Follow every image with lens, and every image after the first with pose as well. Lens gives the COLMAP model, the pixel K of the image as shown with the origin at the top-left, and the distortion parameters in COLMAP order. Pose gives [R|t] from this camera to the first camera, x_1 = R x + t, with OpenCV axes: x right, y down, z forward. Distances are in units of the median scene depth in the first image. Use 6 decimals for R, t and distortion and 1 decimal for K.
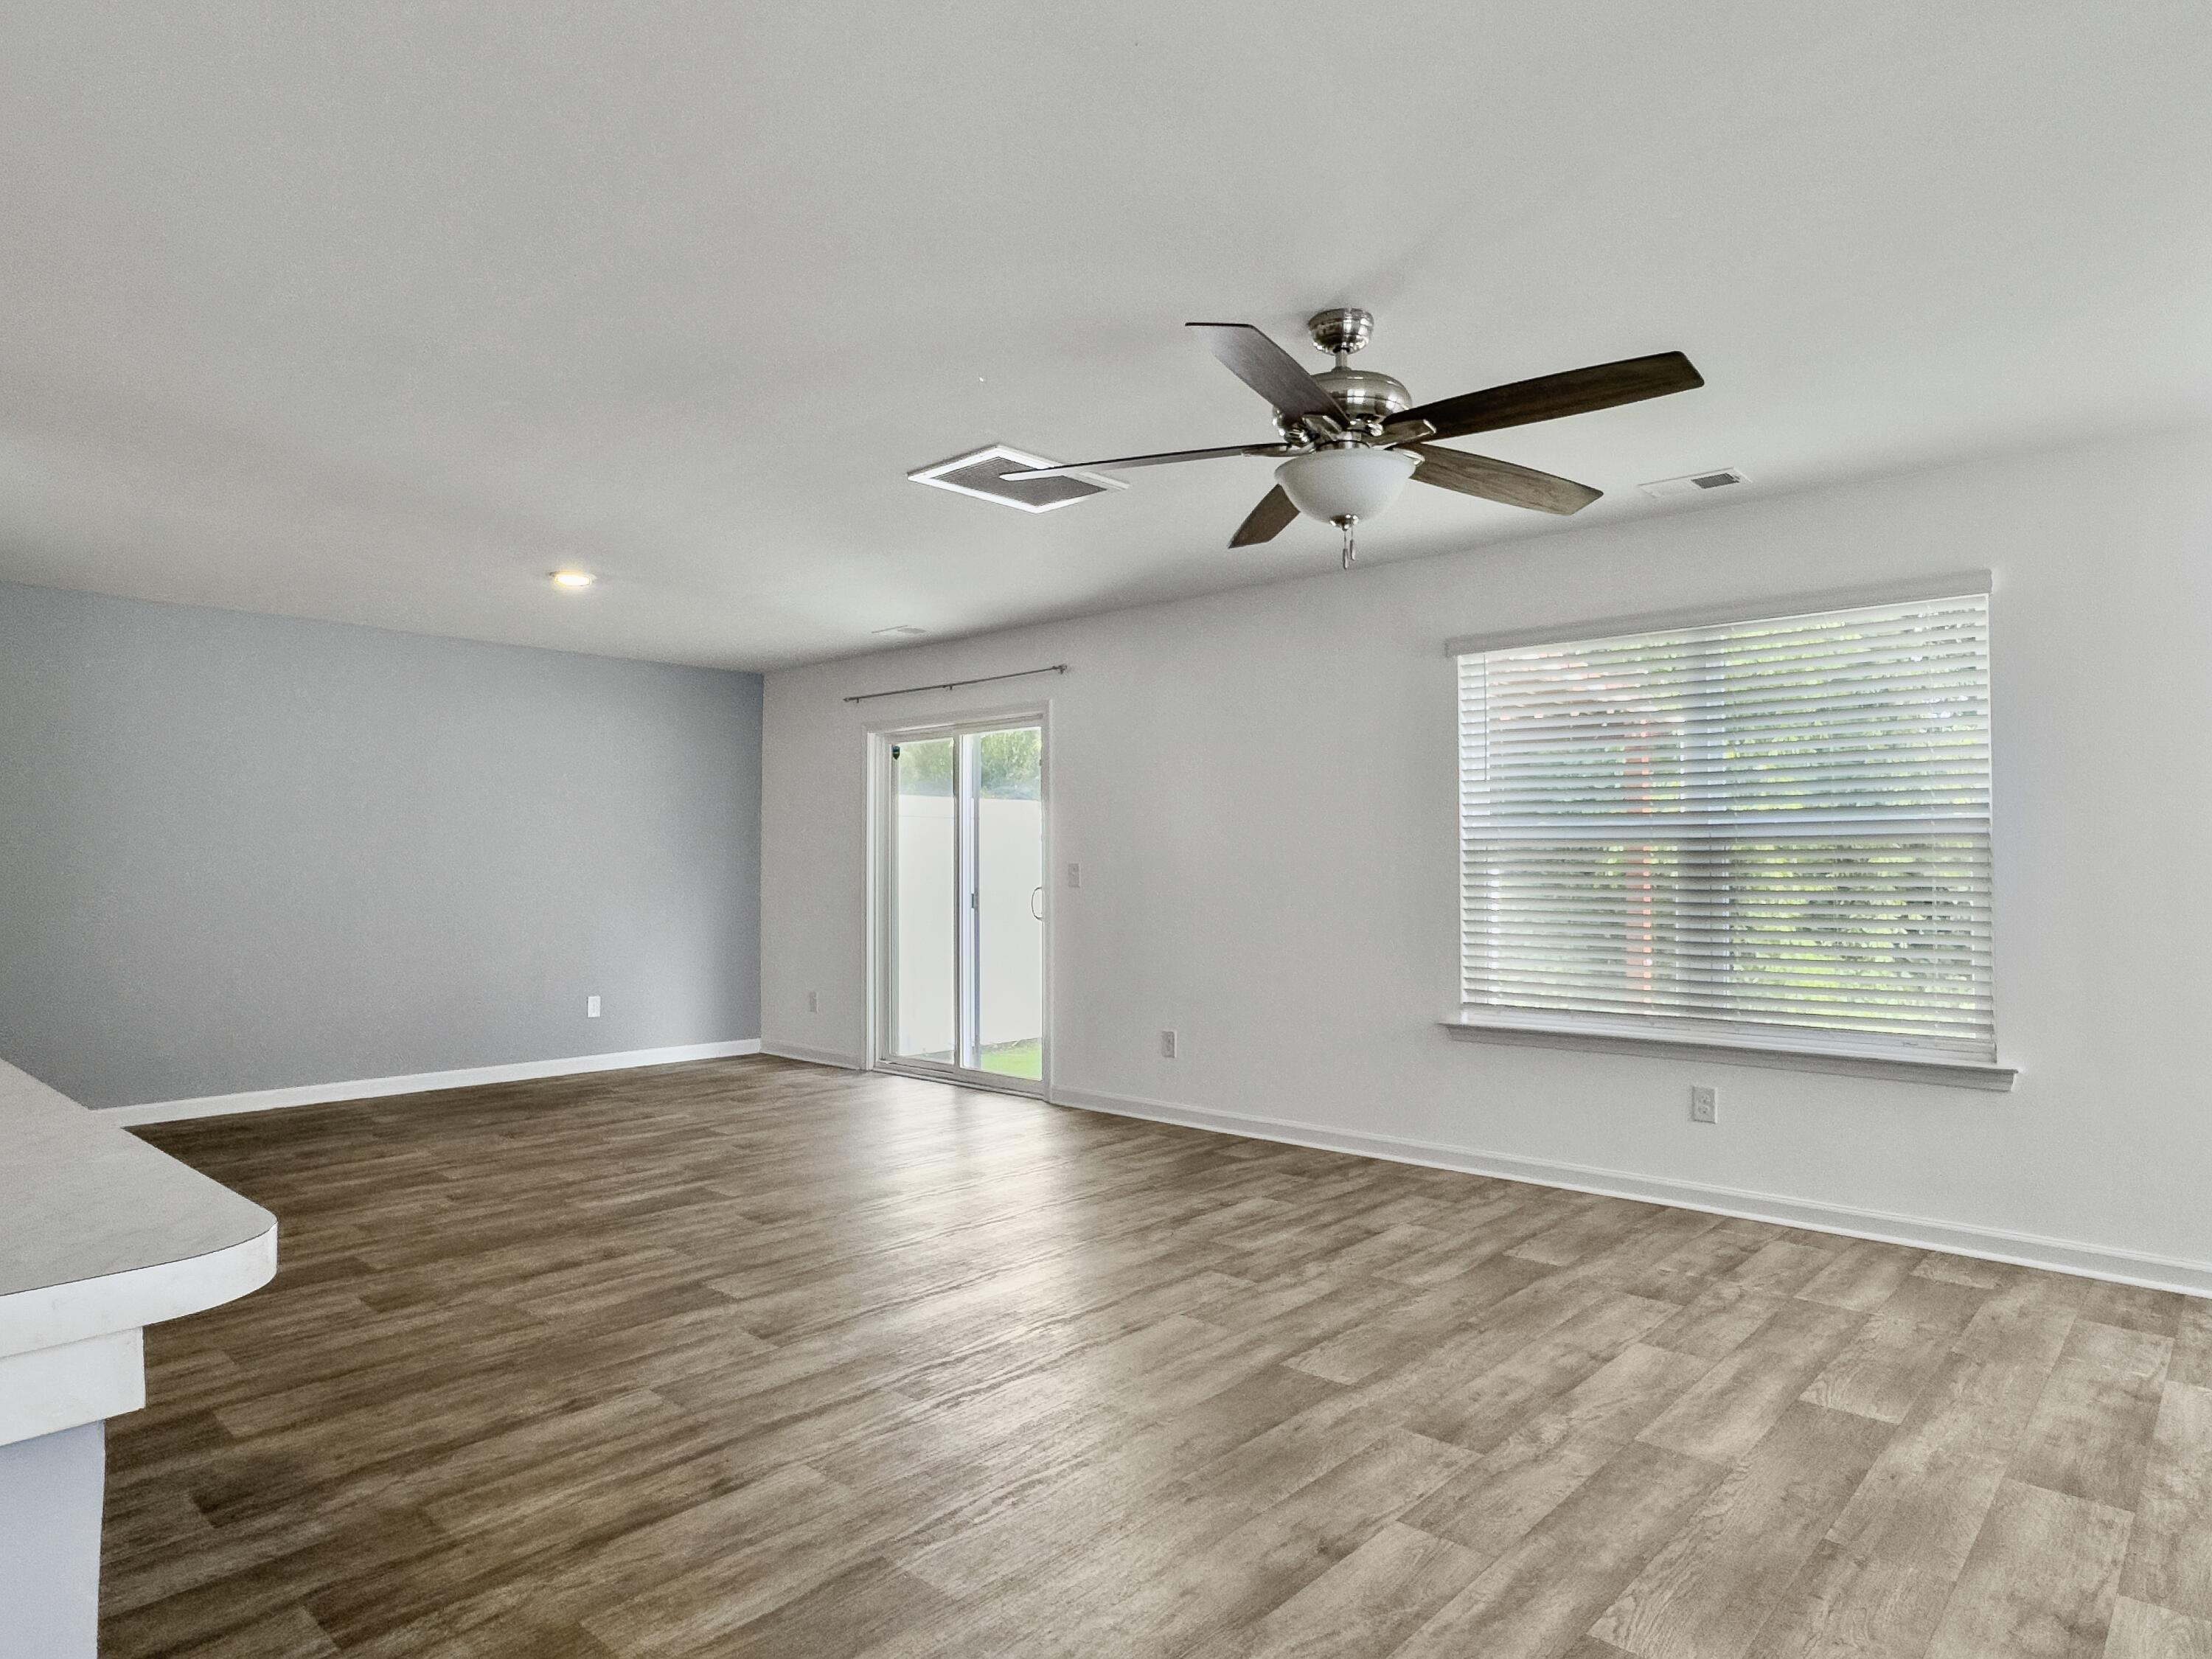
lens RADIAL K [[1345.9, 0, 1094.8], [0, 1345.9, 826.0], [0, 0, 1]] dist [-0.048073, 0.003267]
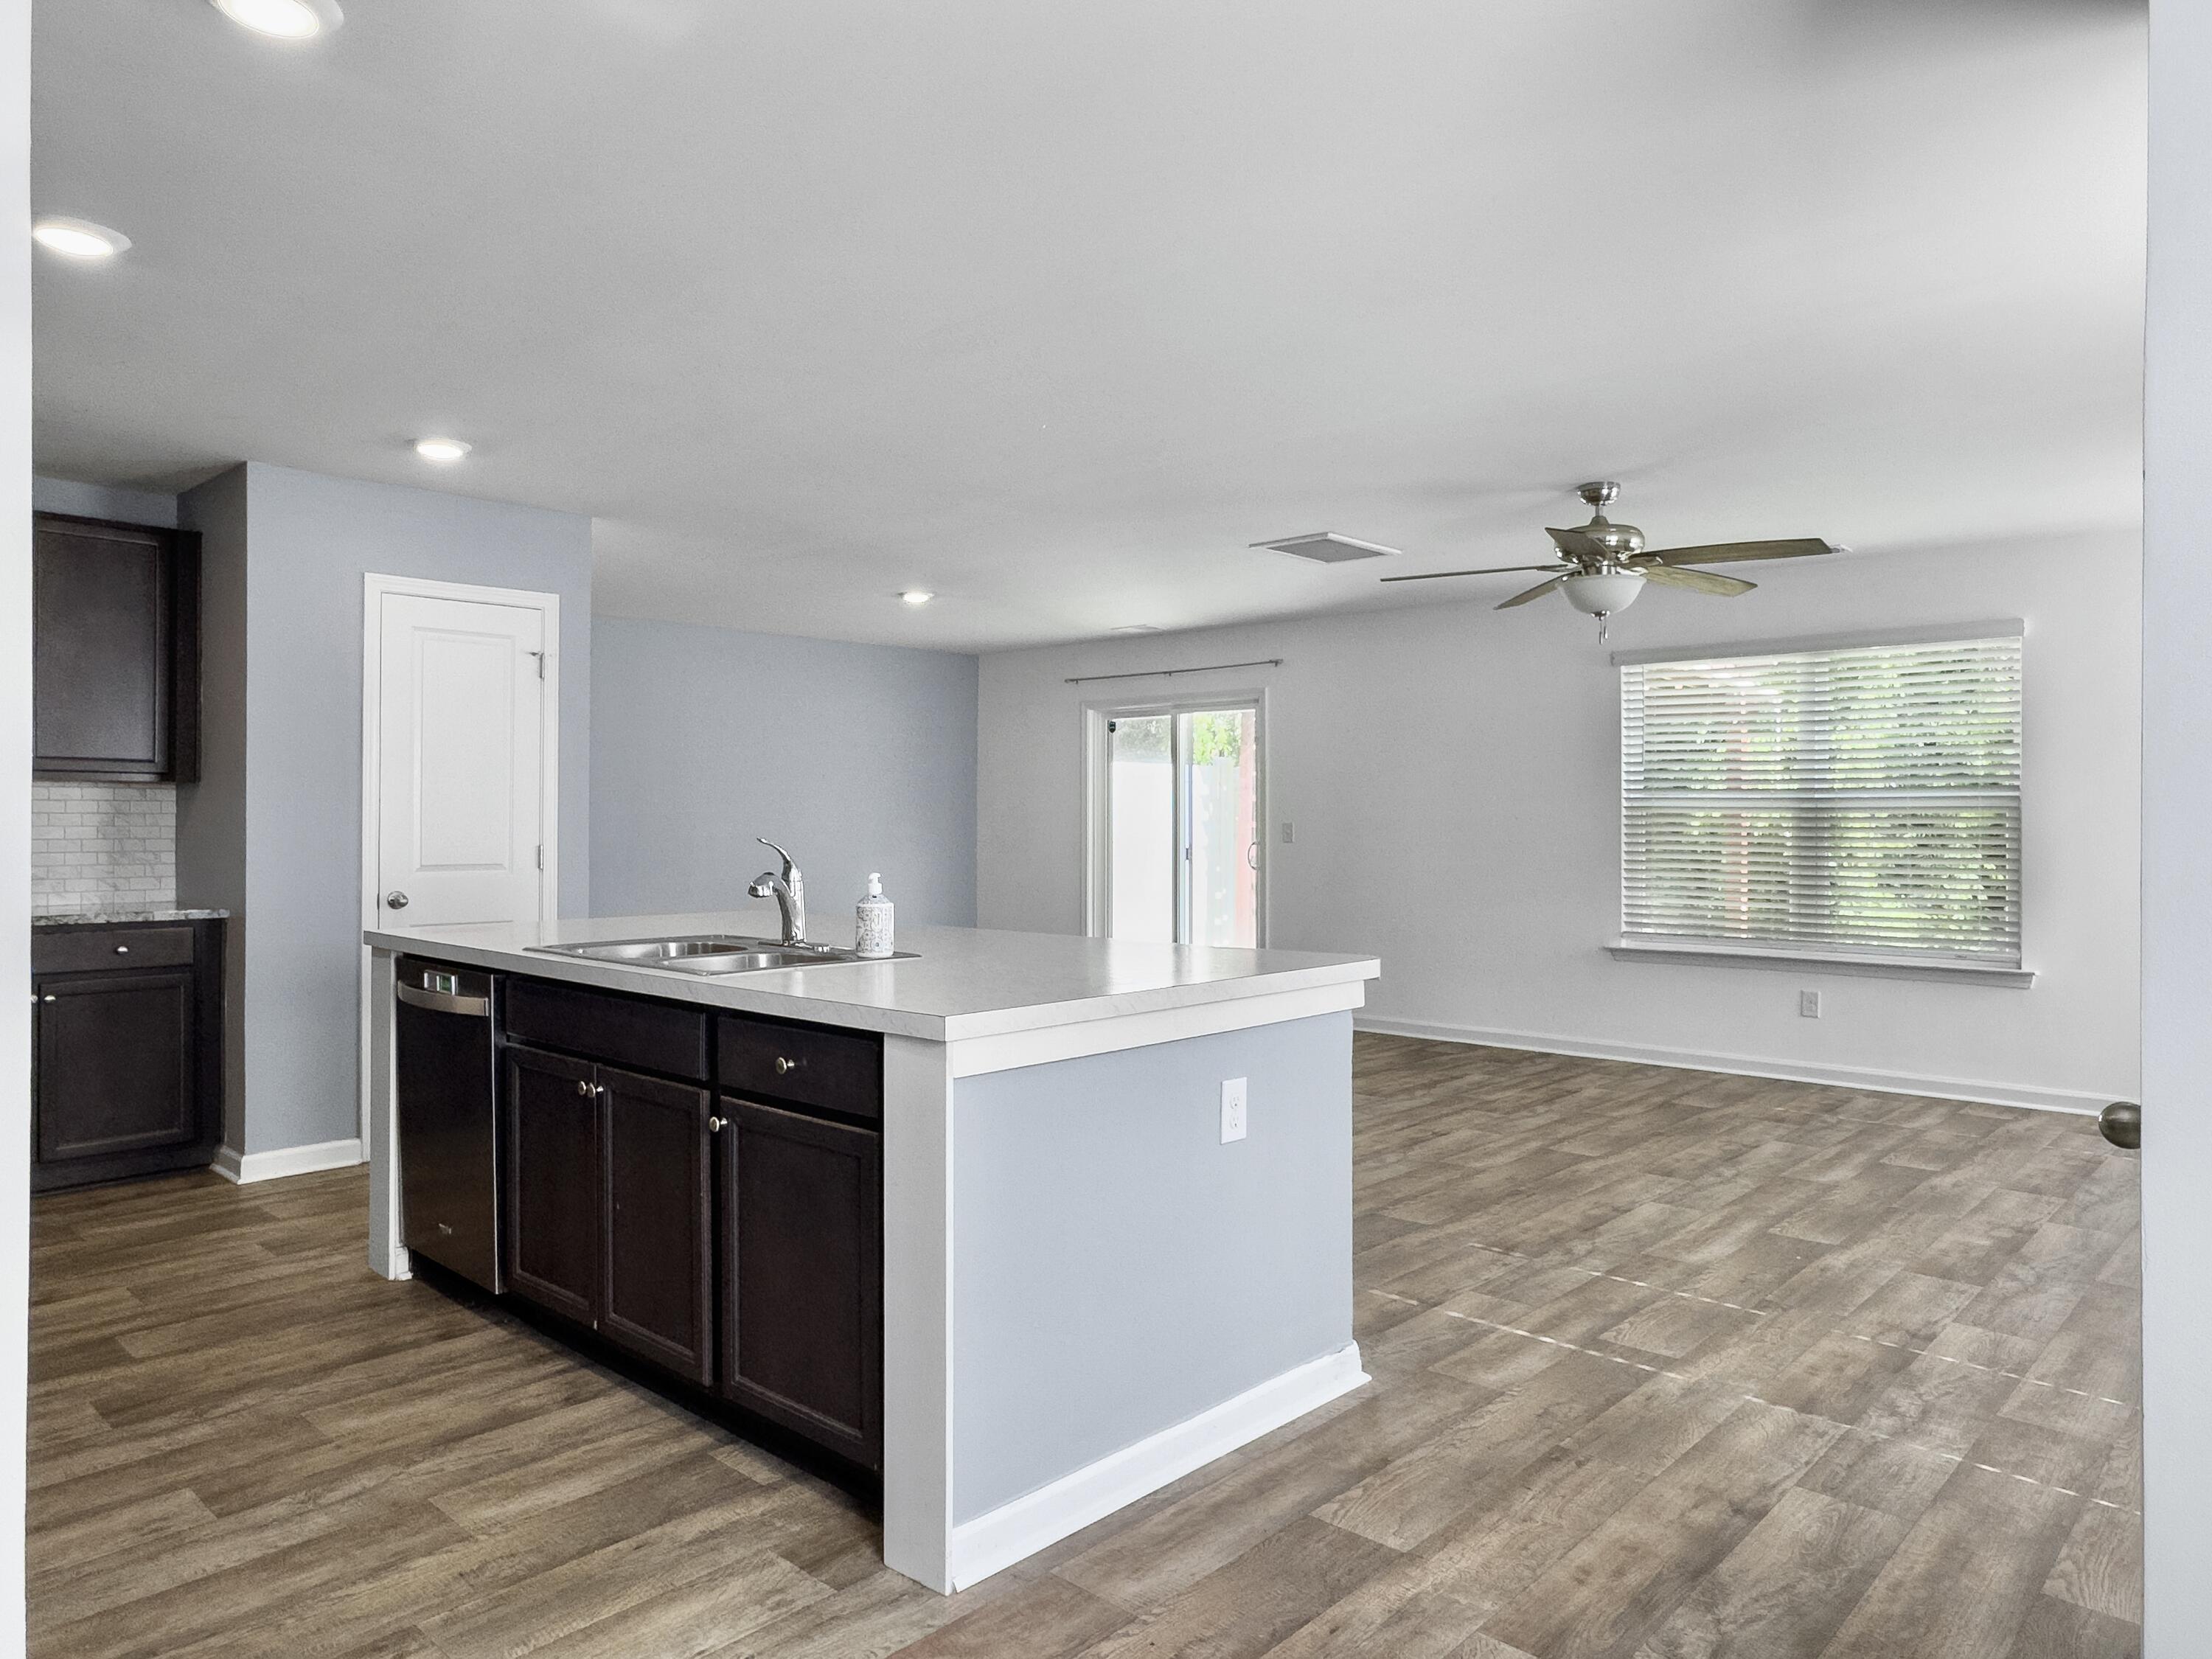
lens RADIAL K [[1465.6, 0, 1130.7], [0, 1465.6, 823.6], [0, 0, 1]] dist [-0.027488, 0.003850]
pose [[0.999960, 0.000712, 0.008884, -0.251375], [-0.001016, 0.999411, 0.034308, -0.025477], [-0.008854, -0.034316, 0.999372, -0.479928]]
